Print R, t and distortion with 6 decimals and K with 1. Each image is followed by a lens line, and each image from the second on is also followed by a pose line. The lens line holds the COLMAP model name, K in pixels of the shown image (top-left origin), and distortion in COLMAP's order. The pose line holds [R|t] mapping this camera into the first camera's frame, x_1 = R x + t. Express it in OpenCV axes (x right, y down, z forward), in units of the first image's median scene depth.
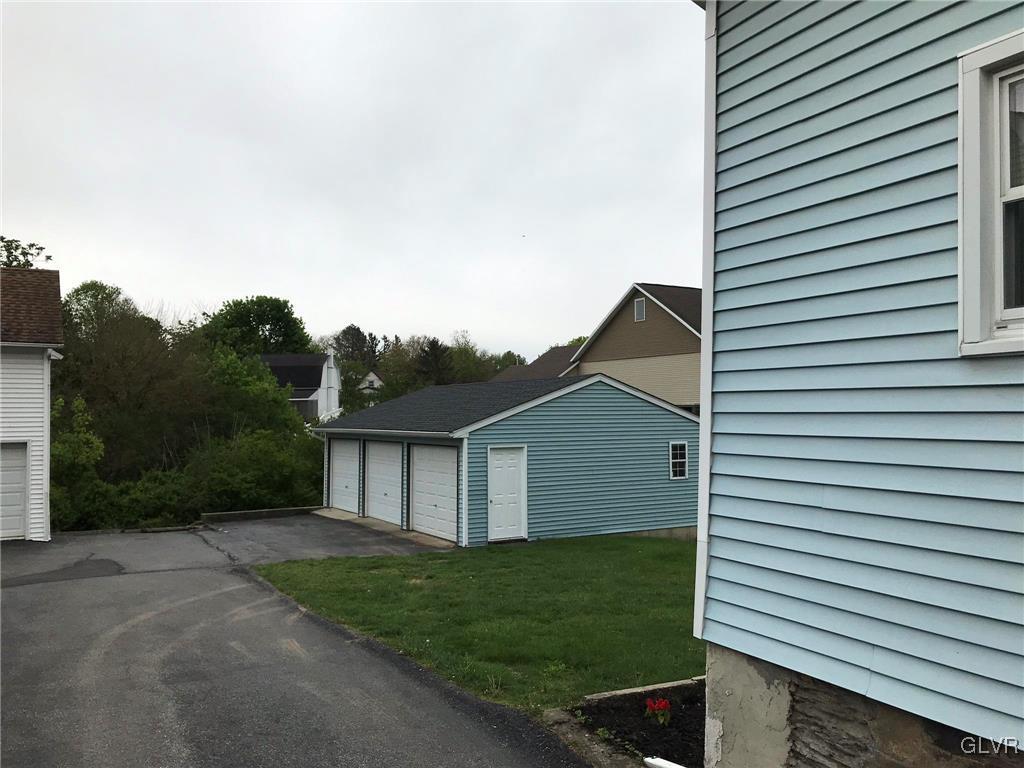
lens RADIAL K [[830.3, 0, 512.0], [0, 830.3, 384.0], [0, 0, 1]] dist [0.065771, -0.079149]
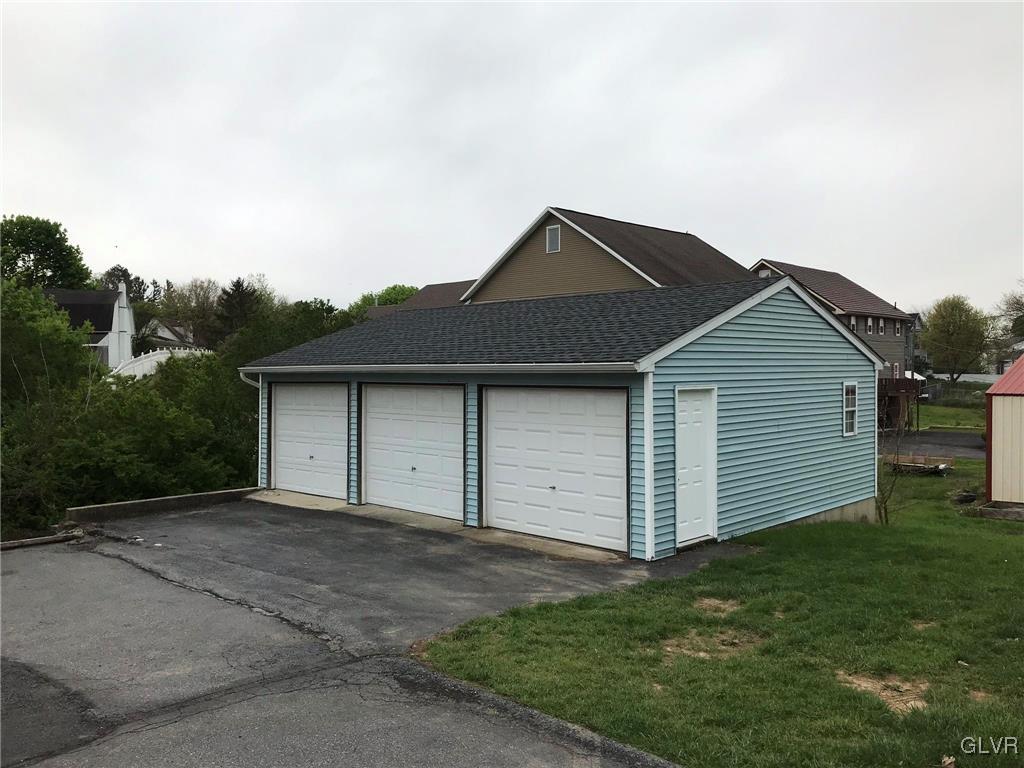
lens RADIAL K [[830.3, 0, 512.0], [0, 830.3, 384.0], [0, 0, 1]] dist [0.065771, -0.079149]
pose [[0.965599, -0.003575, 0.260010, -0.197700], [-0.010249, 0.998605, 0.051794, 0.029221], [-0.259832, -0.052677, 0.964216, 0.310999]]
